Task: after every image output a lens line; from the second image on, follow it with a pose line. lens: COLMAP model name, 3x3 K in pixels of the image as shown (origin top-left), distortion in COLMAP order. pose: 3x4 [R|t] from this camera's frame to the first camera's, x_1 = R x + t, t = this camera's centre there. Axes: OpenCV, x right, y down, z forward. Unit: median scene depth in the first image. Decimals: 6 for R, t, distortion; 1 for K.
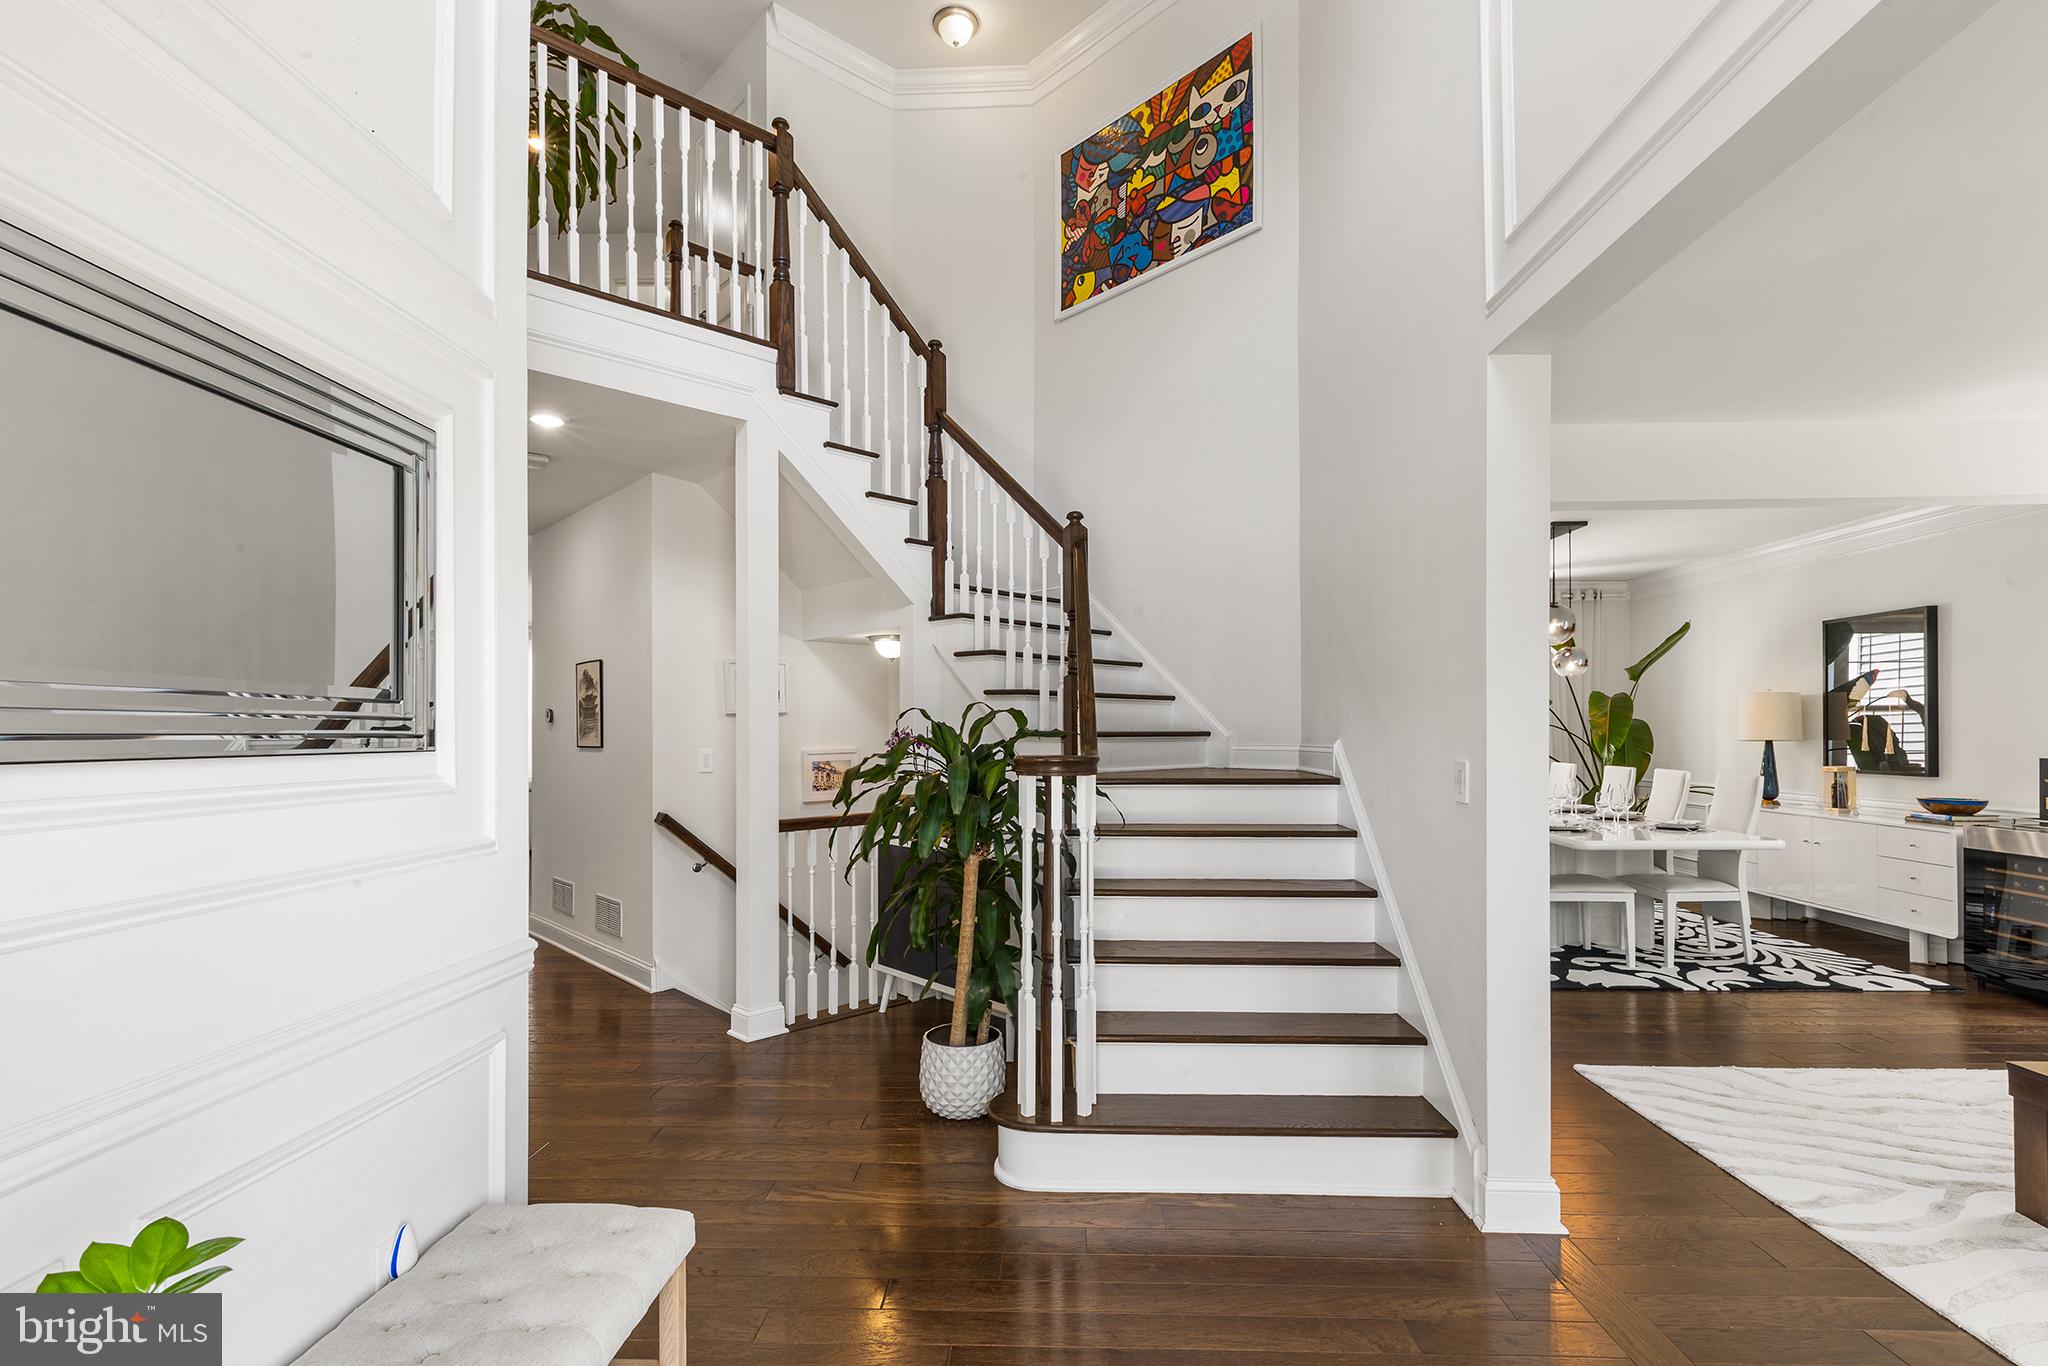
lens RADIAL K [[949.0, 0, 1024.2], [0, 949.0, 725.7], [0, 0, 1]] dist [-0.000316, -0.000045]
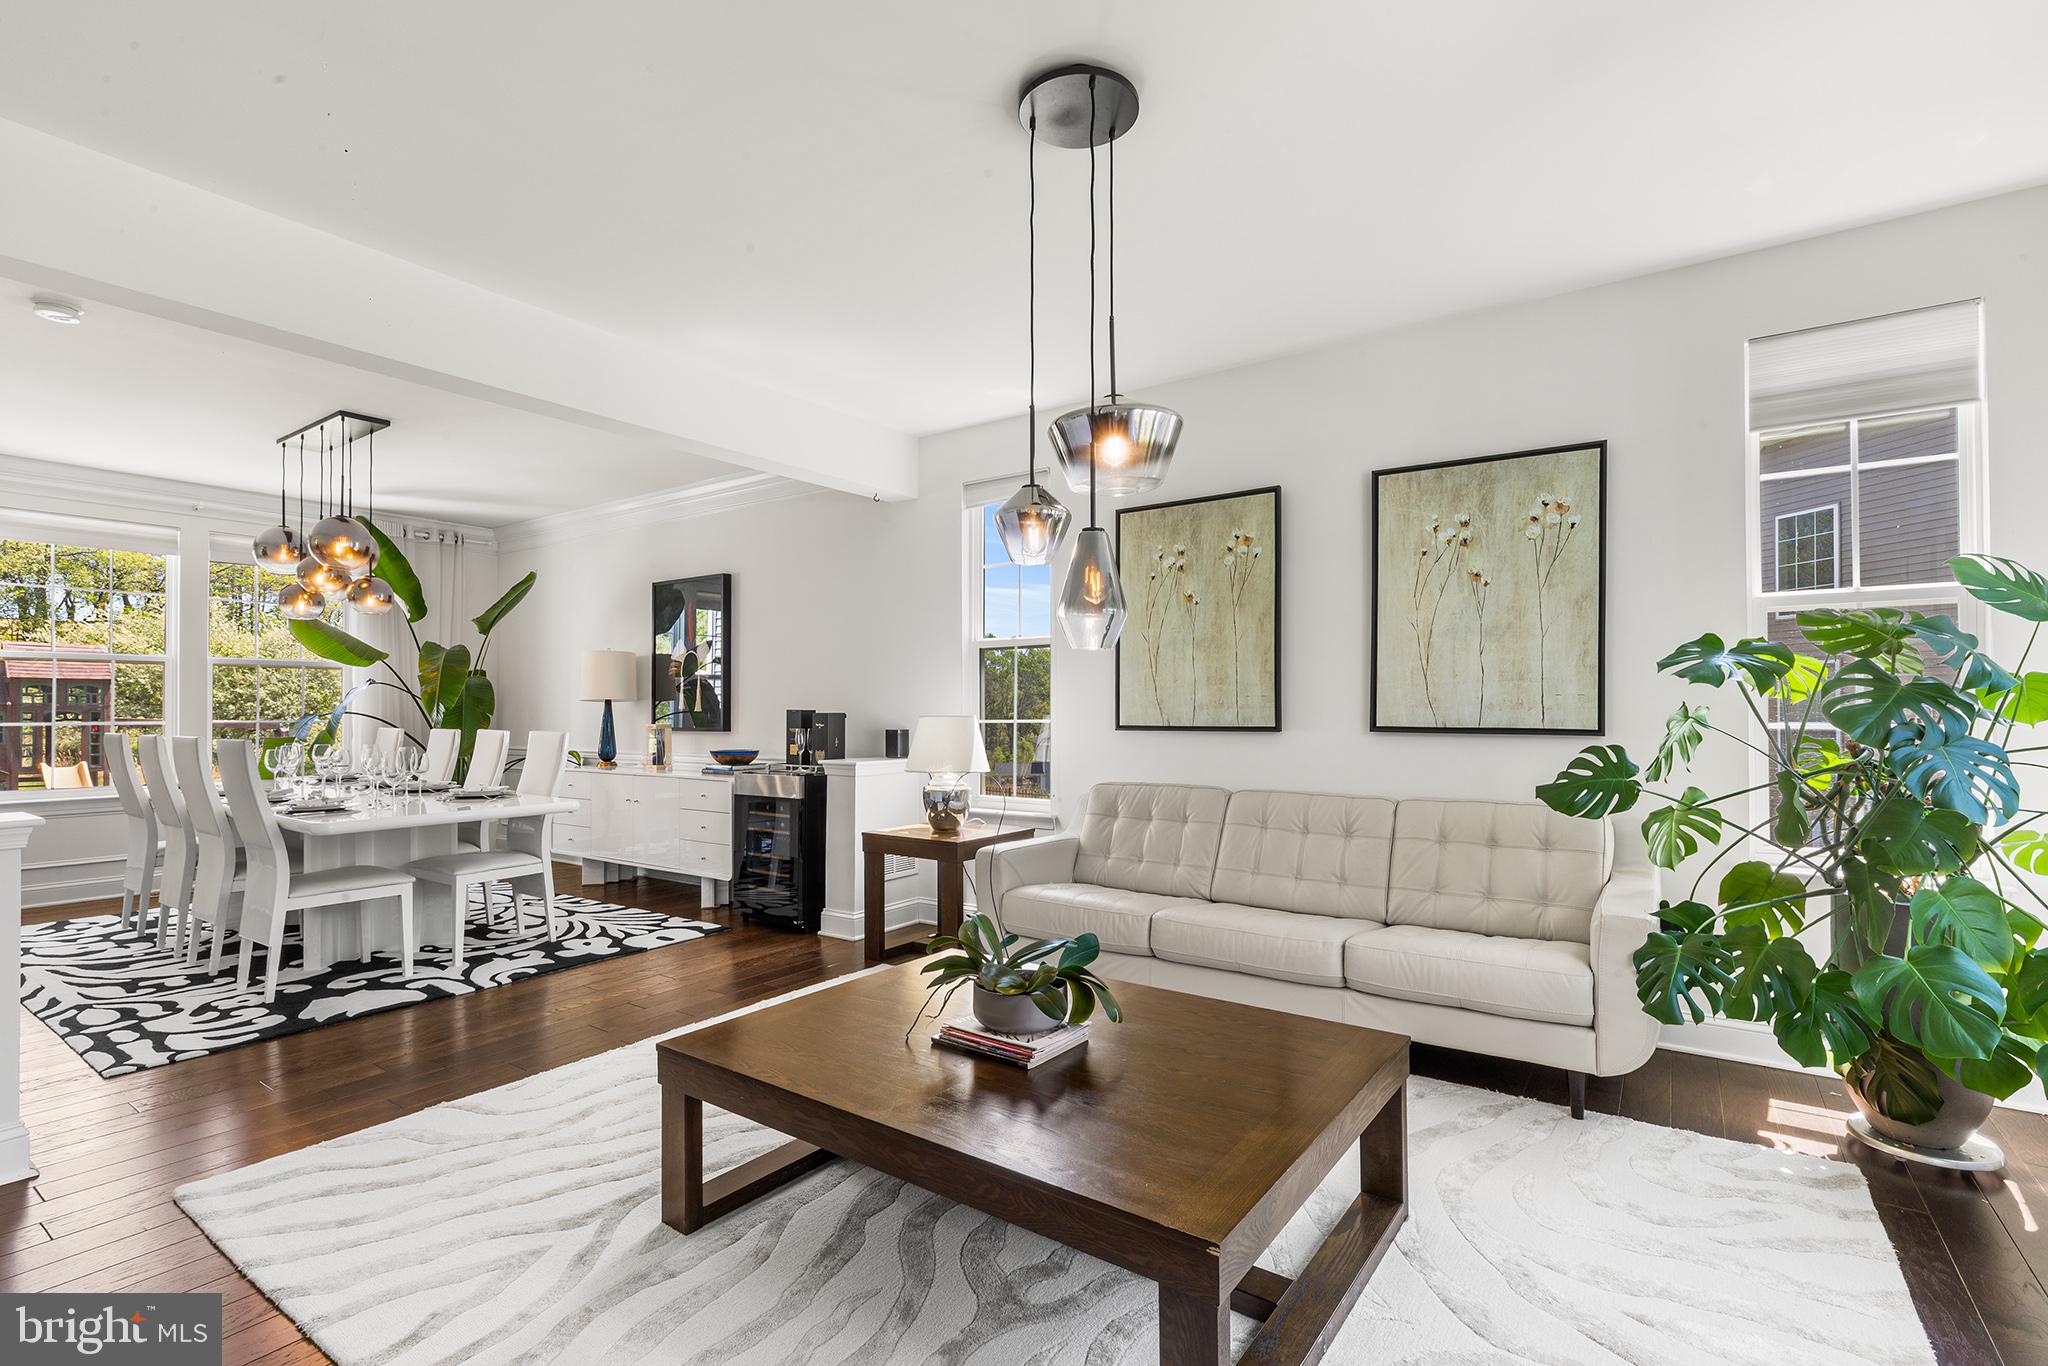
lens RADIAL K [[932.4, 0, 1021.8], [0, 932.4, 665.4], [0, 0, 1]] dist [0.002004, -0.000112]
pose [[0.544596, 0.042452, 0.837624, 0.258129], [-0.003413, 0.998822, -0.048403, 0.030833], [-0.838692, 0.023501, 0.544099, 0.139897]]
